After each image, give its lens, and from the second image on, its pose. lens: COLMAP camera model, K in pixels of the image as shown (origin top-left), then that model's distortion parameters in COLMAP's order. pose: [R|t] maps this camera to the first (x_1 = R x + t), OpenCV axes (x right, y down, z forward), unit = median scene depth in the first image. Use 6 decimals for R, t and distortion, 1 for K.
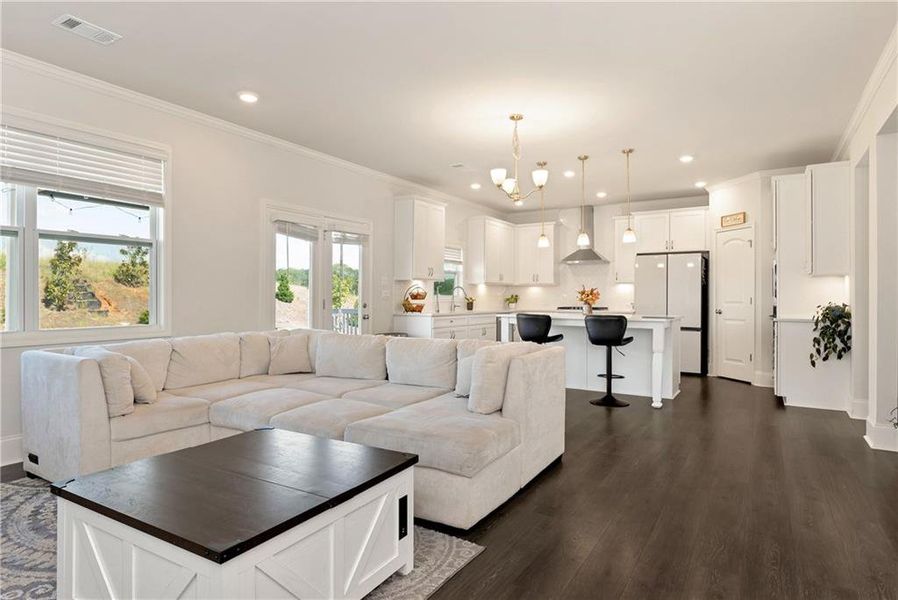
lens RADIAL K [[513.9, 0, 456.7], [0, 513.9, 295.3], [0, 0, 1]] dist [0.008663, -0.001188]
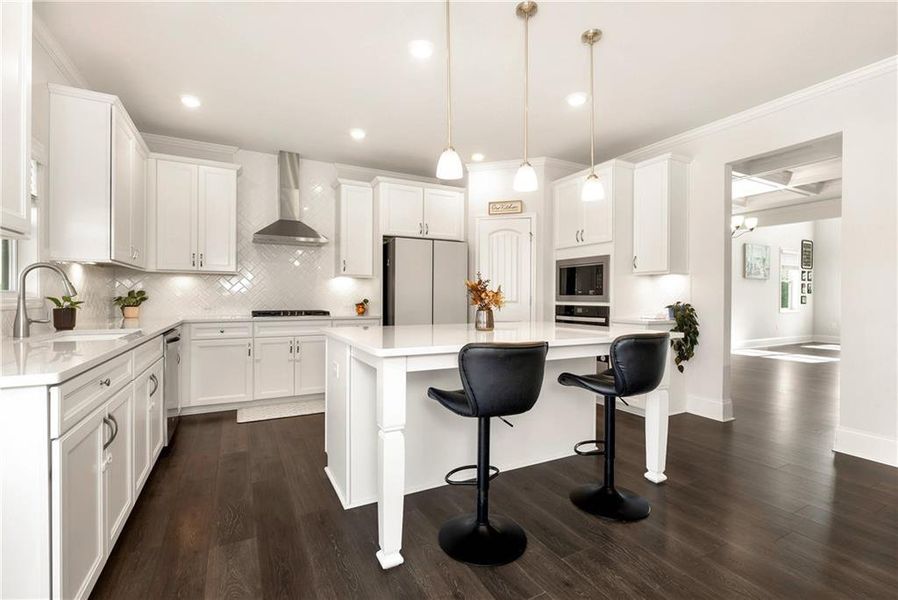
lens RADIAL K [[409.2, 0, 449.7], [0, 409.2, 298.2], [0, 0, 1]] dist [0.007800, -0.000329]
pose [[0.500213, -0.003055, 0.865897, -0.117195], [-0.004526, 0.999971, 0.006143, 0.003516], [-0.865890, -0.006991, 0.500185, 0.752046]]
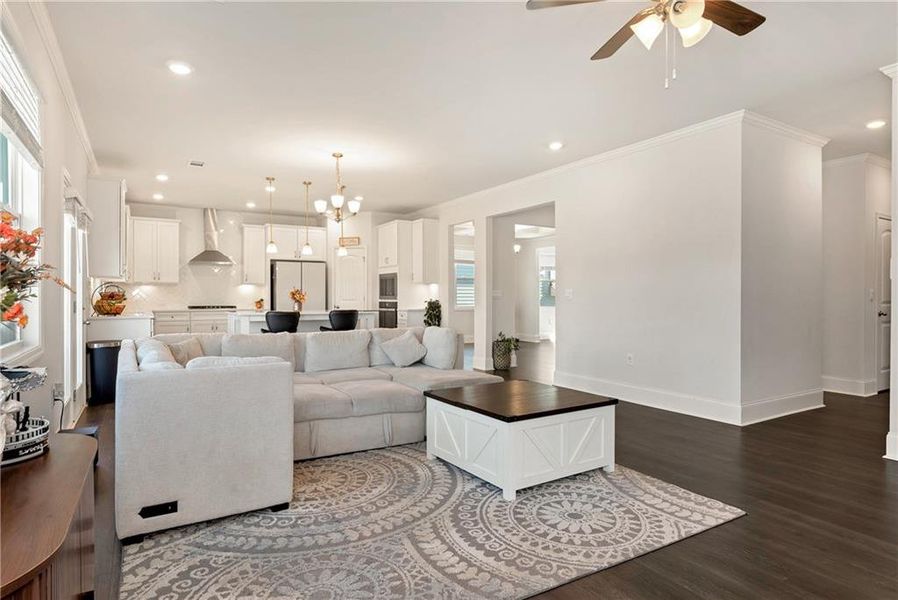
lens RADIAL K [[513.9, 0, 449.6], [0, 513.9, 302.3], [0, 0, 1]] dist [0.008663, -0.001188]
pose [[0.447871, -0.014053, 0.893988, -0.615362], [-0.001528, 0.999863, 0.016483, -0.003573], [-0.894097, -0.008748, 0.447788, 0.126516]]
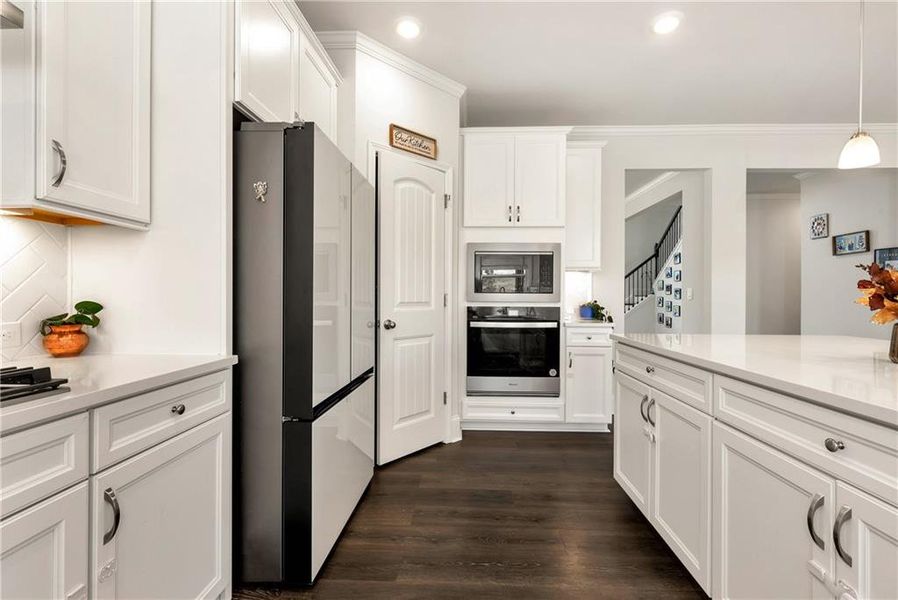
lens RADIAL K [[409.2, 0, 475.8], [0, 409.2, 296.4], [0, 0, 1]] dist [0.007800, -0.000329]
pose [[-0.517170, -0.005351, 0.855866, 0.157866], [-0.007581, 0.999970, 0.001671, 0.005449], [-0.855849, -0.005624, -0.517195, 1.188940]]
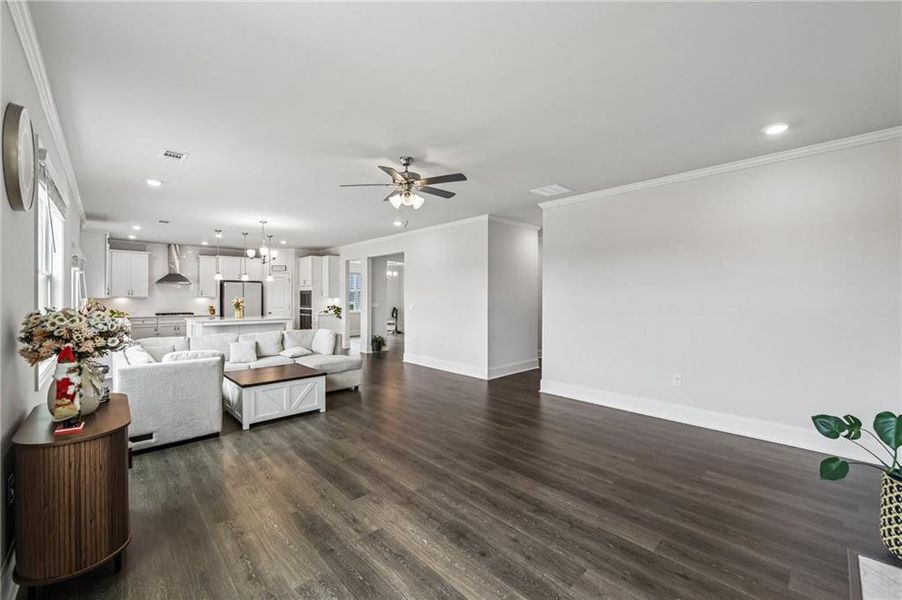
lens RADIAL K [[377.3, 0, 449.9], [0, 377.3, 298.6], [0, 0, 1]] dist [-0.002900, 0.000163]
pose [[0.262293, -0.007974, 0.964955, -0.769543], [-0.004110, 0.999948, 0.009380, -0.042124], [-0.964980, -0.006426, 0.262246, -0.067077]]
